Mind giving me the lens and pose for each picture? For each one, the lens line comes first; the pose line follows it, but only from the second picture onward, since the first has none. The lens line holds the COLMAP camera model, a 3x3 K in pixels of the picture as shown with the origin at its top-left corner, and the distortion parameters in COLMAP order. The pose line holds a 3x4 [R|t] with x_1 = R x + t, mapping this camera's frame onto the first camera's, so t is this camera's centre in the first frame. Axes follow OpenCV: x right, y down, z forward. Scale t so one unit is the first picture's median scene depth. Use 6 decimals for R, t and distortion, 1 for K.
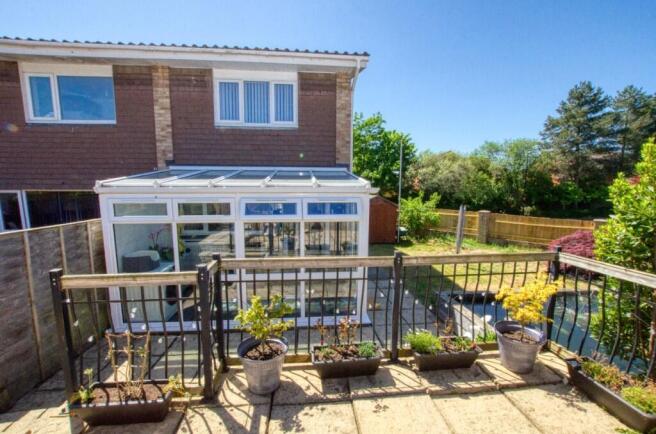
lens RADIAL K [[287.2, 0, 329.9], [0, 287.2, 218.6], [0, 0, 1]] dist [-0.034135, 0.005434]
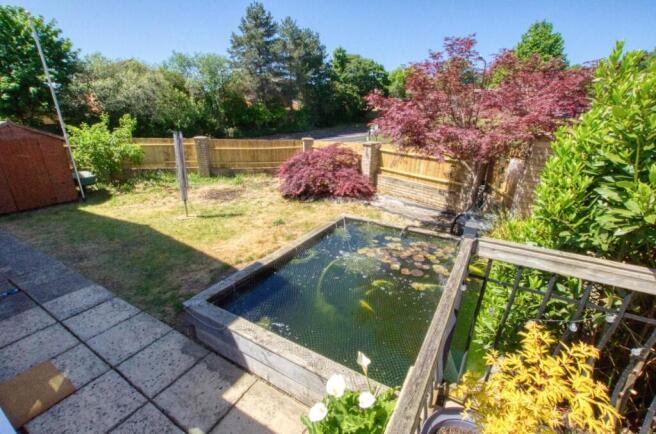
lens RADIAL K [[287.2, 0, 332.7], [0, 287.2, 222.6], [0, 0, 1]] dist [-0.034135, 0.005434]
pose [[0.575176, -0.293488, 0.763569, 0.023876], [0.077205, 0.948734, 0.306502, -0.004839], [-0.814378, -0.117342, 0.568348, 0.070349]]
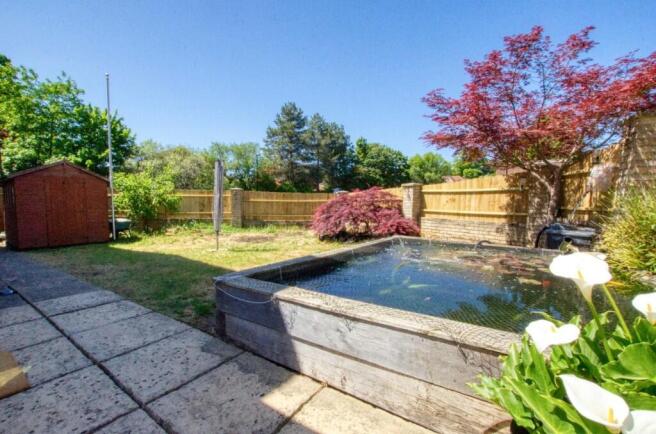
lens RADIAL K [[287.2, 0, 332.1], [0, 287.2, 227.7], [0, 0, 1]] dist [-0.034135, 0.005434]
pose [[0.635502, -0.084211, 0.767493, 0.026571], [0.088046, 0.995454, 0.036319, 0.028482], [-0.767063, 0.044494, 0.640027, 0.093039]]
